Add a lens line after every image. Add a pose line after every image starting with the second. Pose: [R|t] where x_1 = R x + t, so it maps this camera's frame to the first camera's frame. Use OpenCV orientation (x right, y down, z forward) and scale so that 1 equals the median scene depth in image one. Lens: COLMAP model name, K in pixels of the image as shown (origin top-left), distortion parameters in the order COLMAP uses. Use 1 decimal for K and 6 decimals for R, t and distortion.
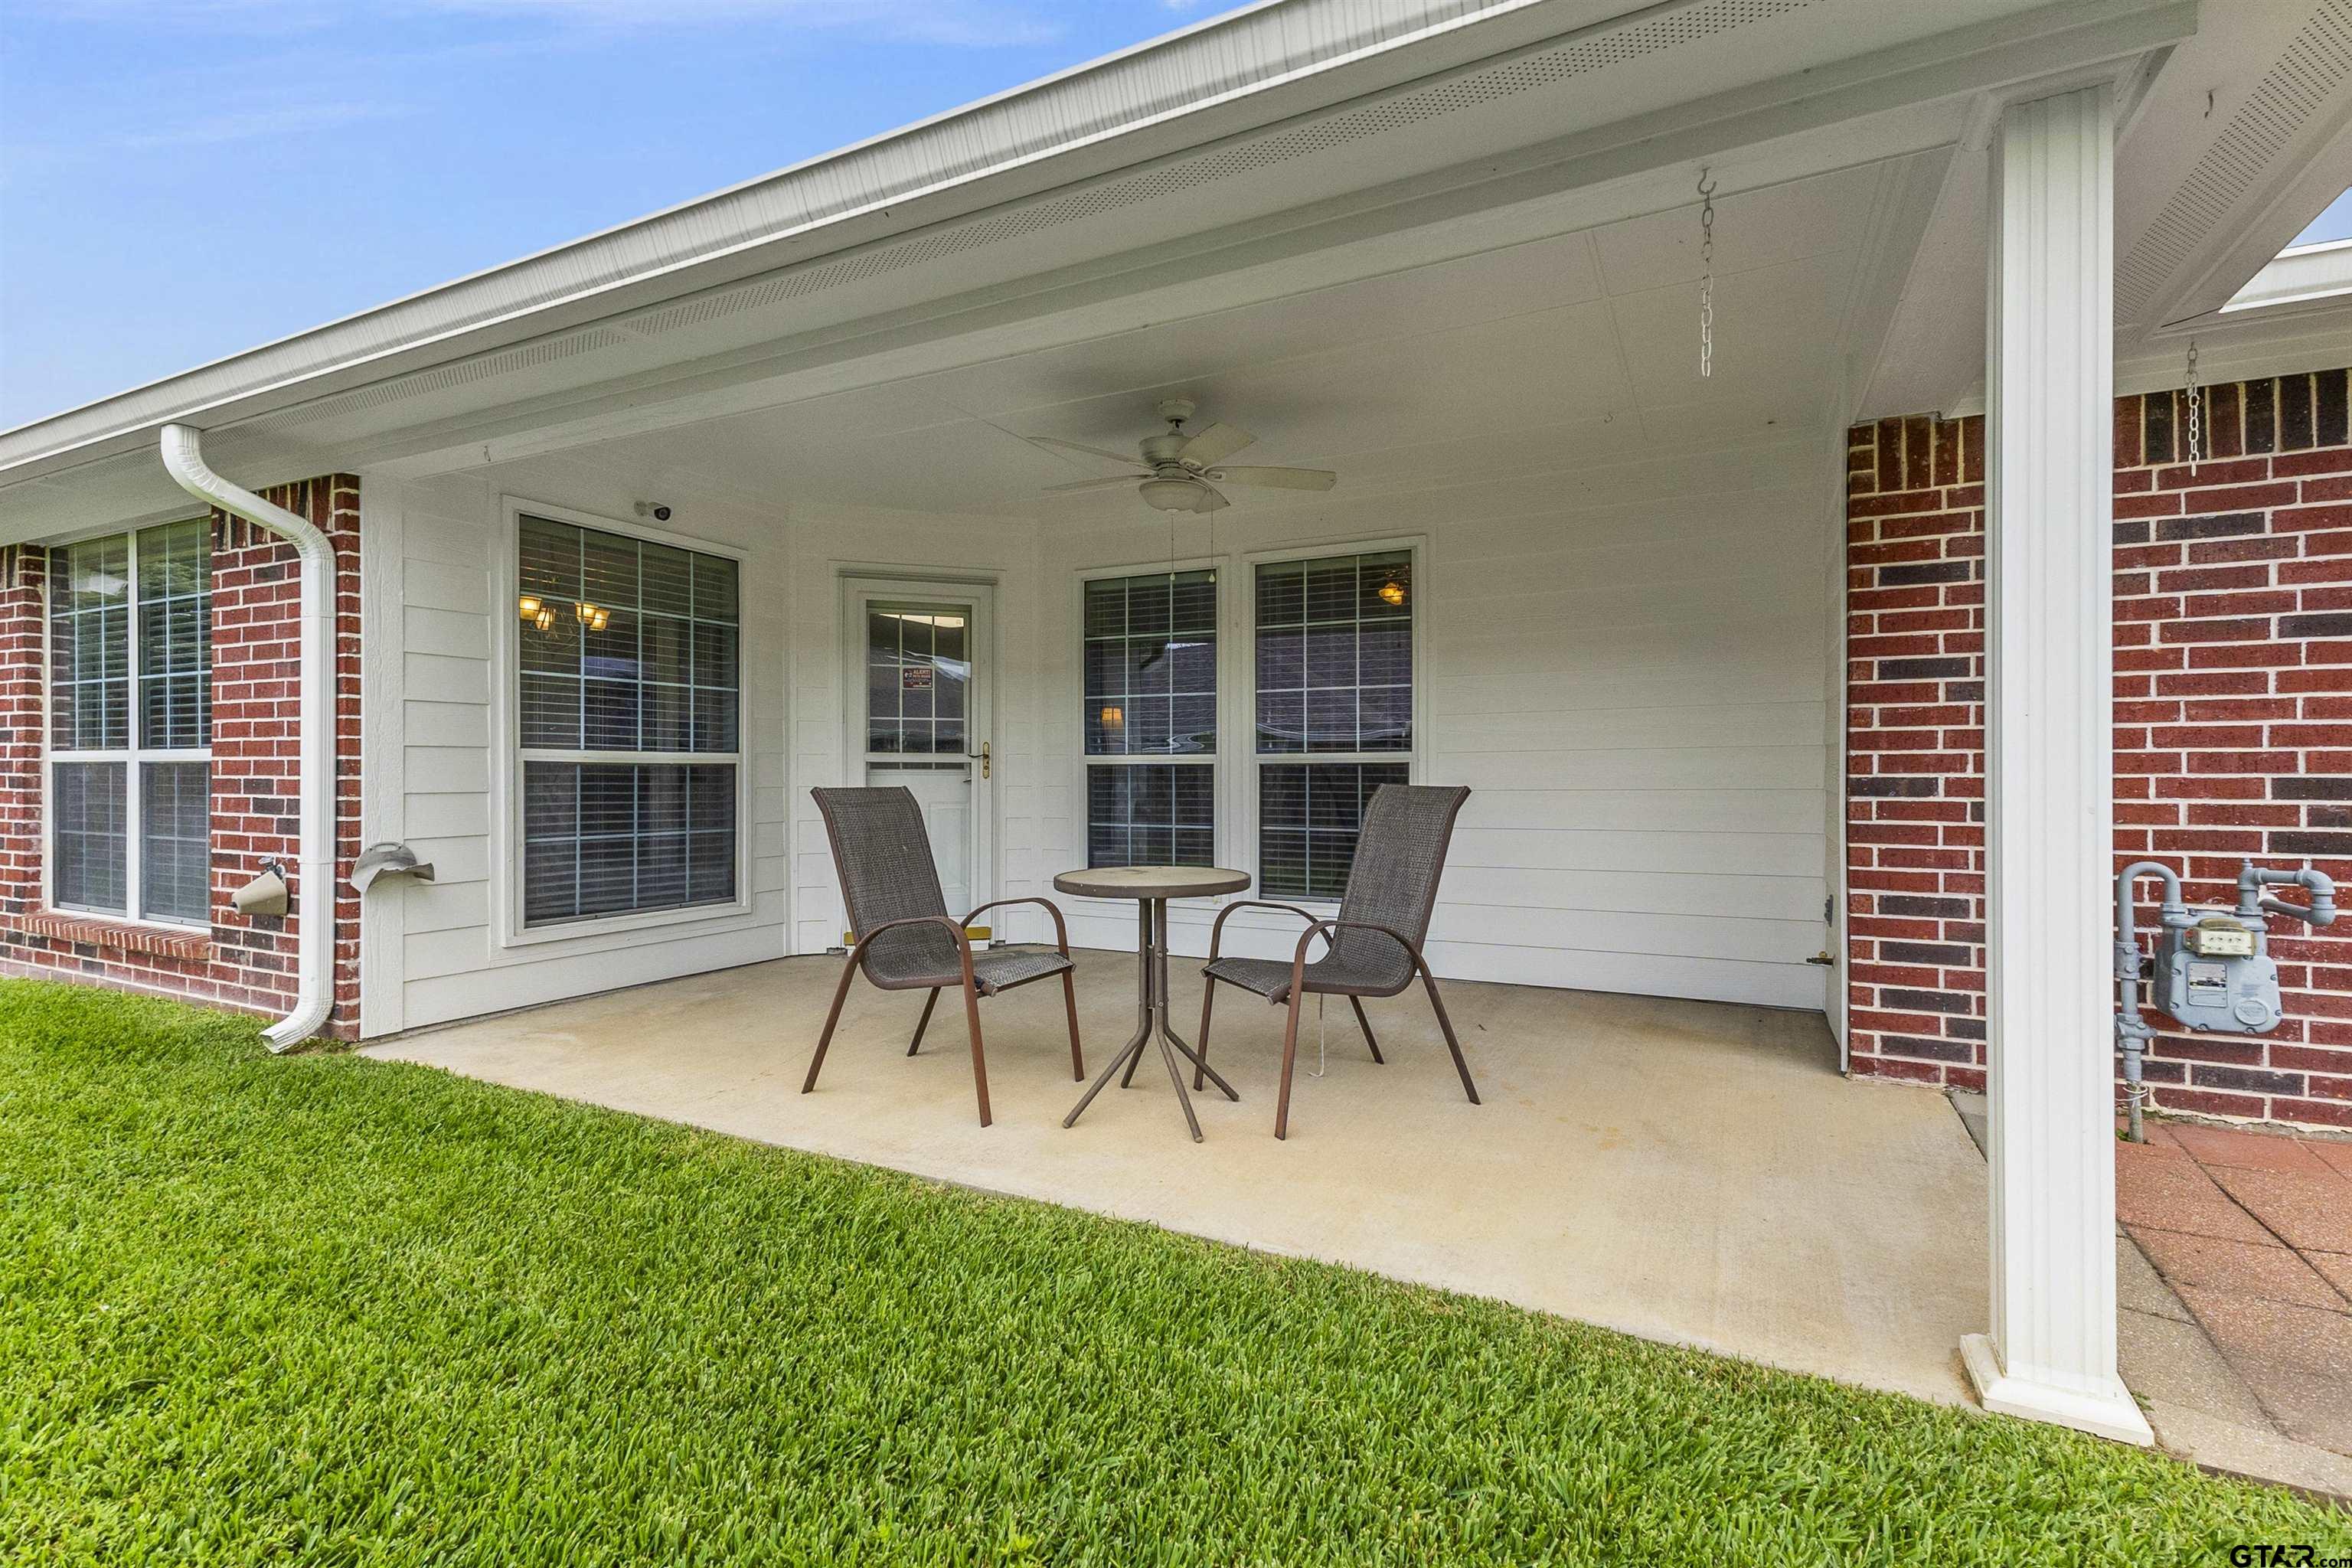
lens RADIAL K [[1102.3, 0, 1163.8], [0, 1102.3, 780.5], [0, 0, 1]] dist [0.020010, -0.000199]
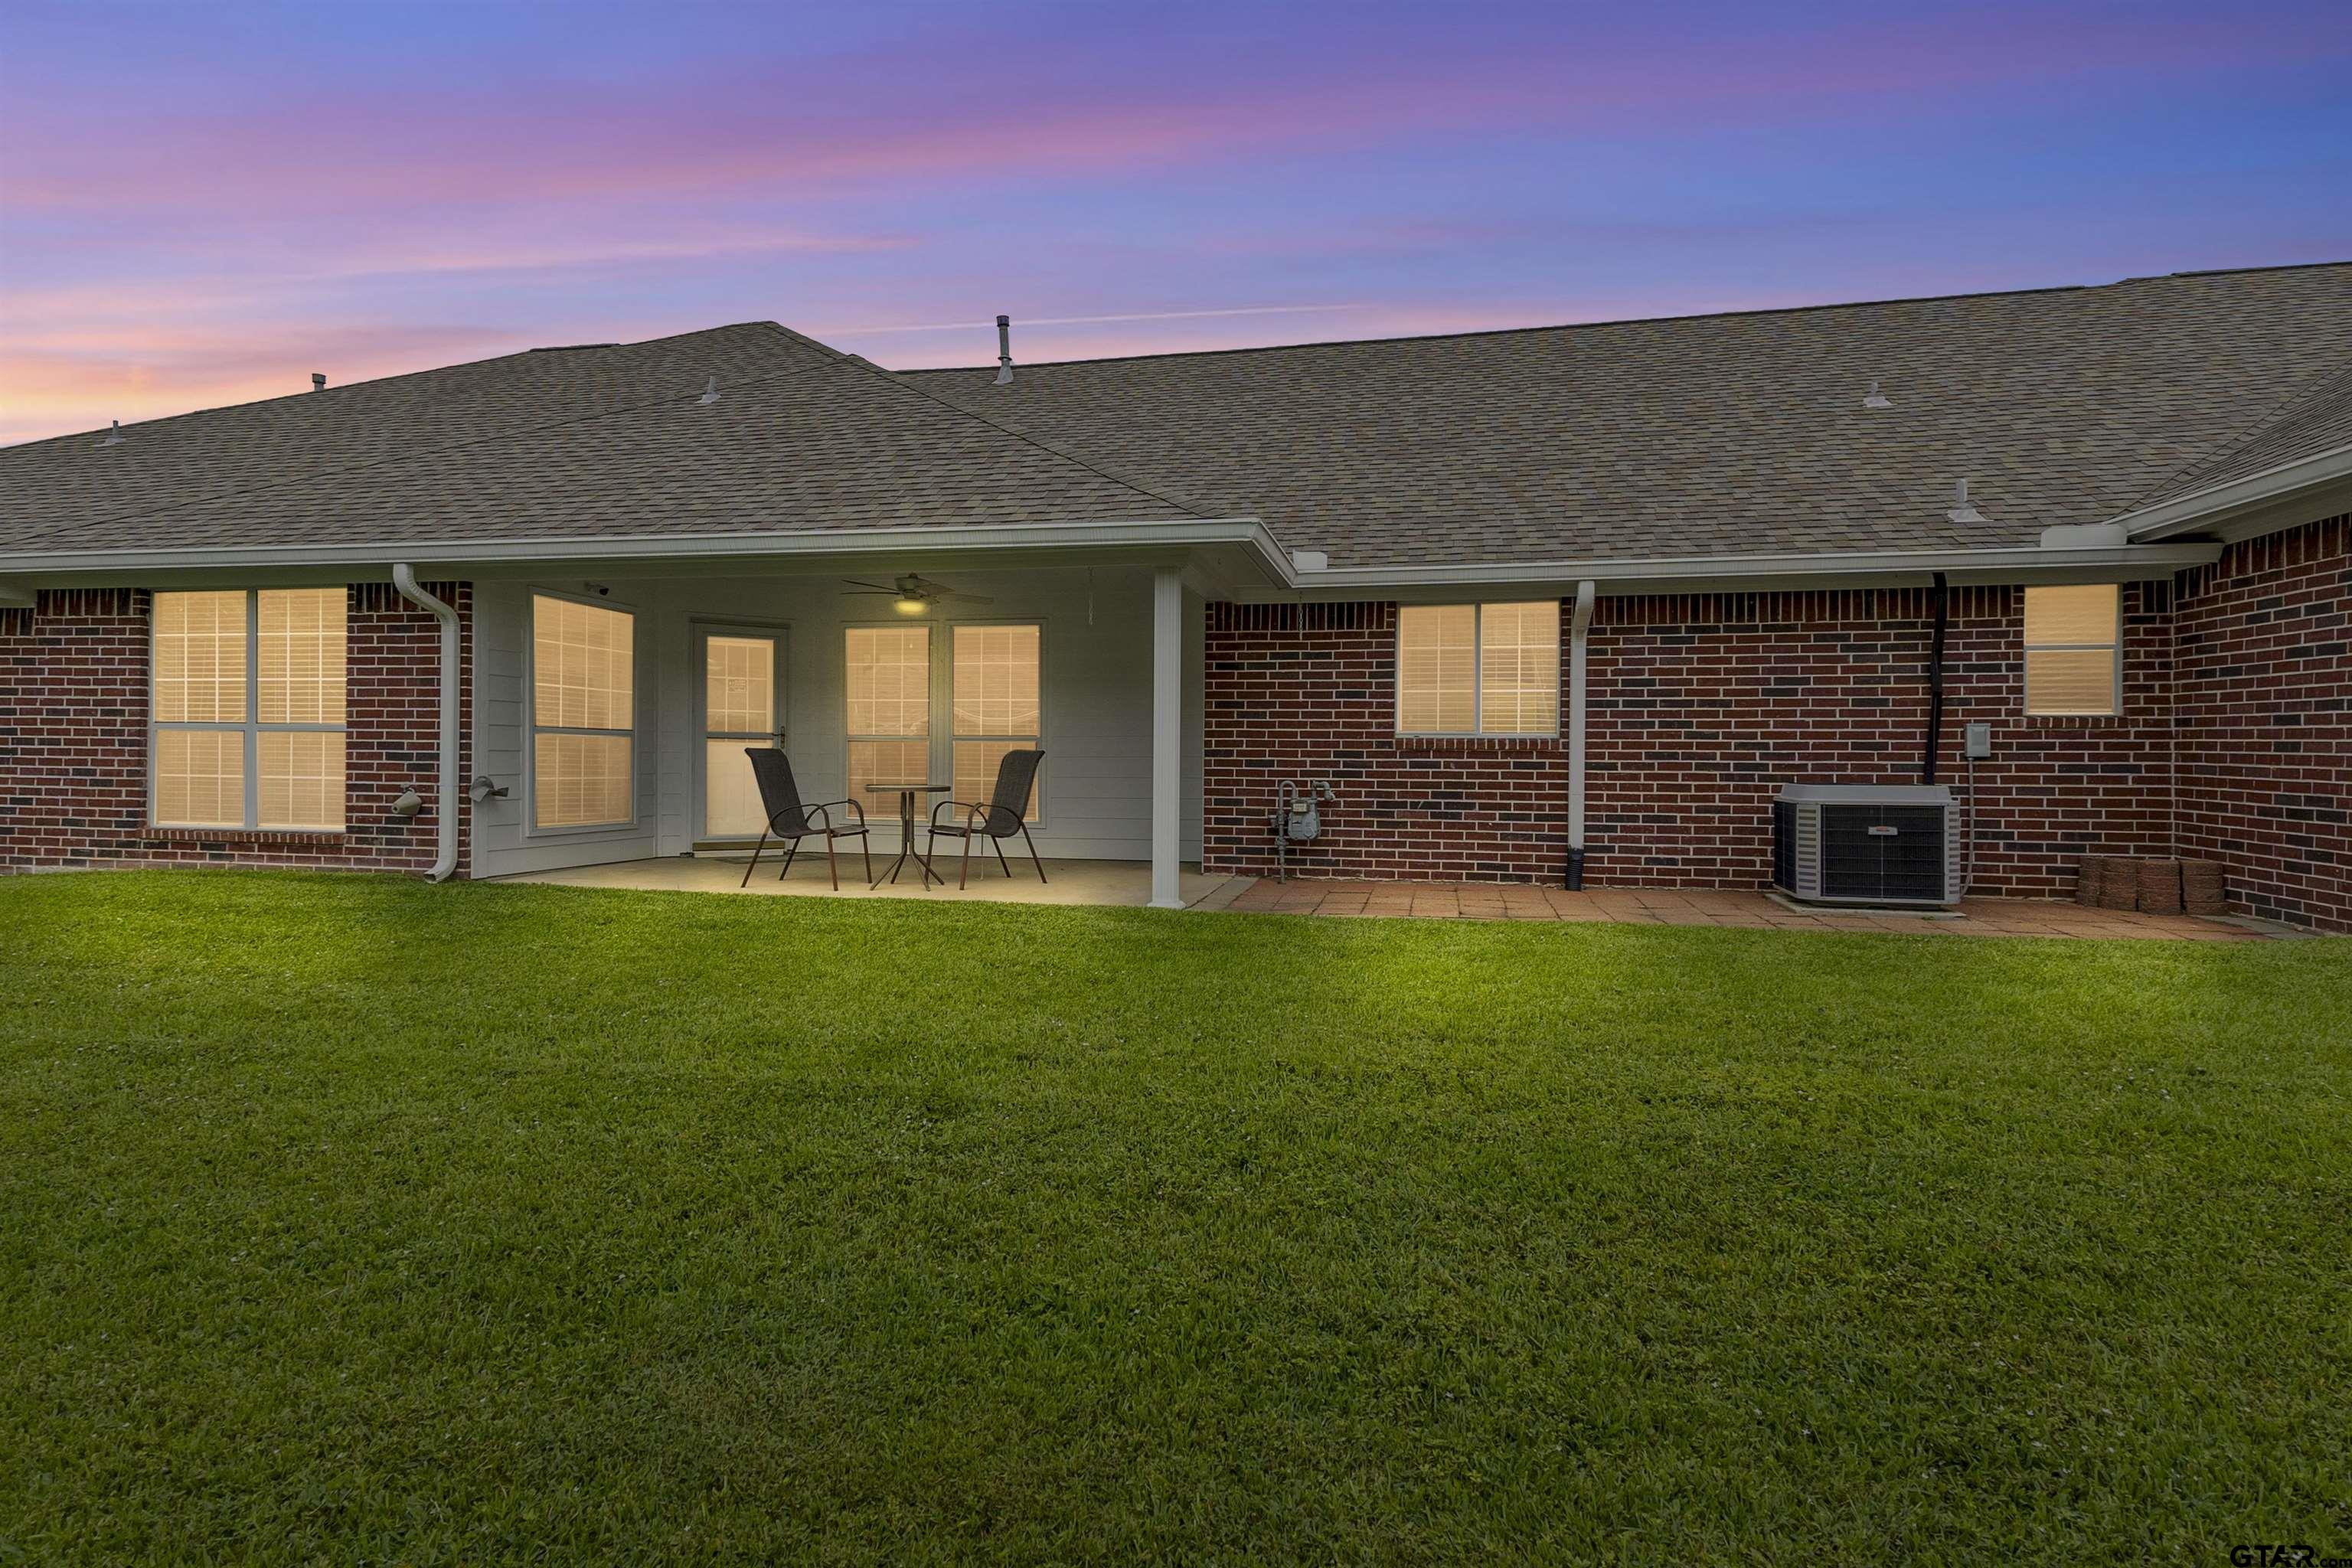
lens RADIAL K [[1162.4, 0, 1169.2], [0, 1162.4, 773.9], [0, 0, 1]] dist [0.023643, 0.000345]
pose [[0.963778, 0.006154, 0.266634, -0.123174], [-0.007496, 0.999964, 0.004016, 0.040535], [-0.266600, -0.005870, 0.963790, -1.388819]]
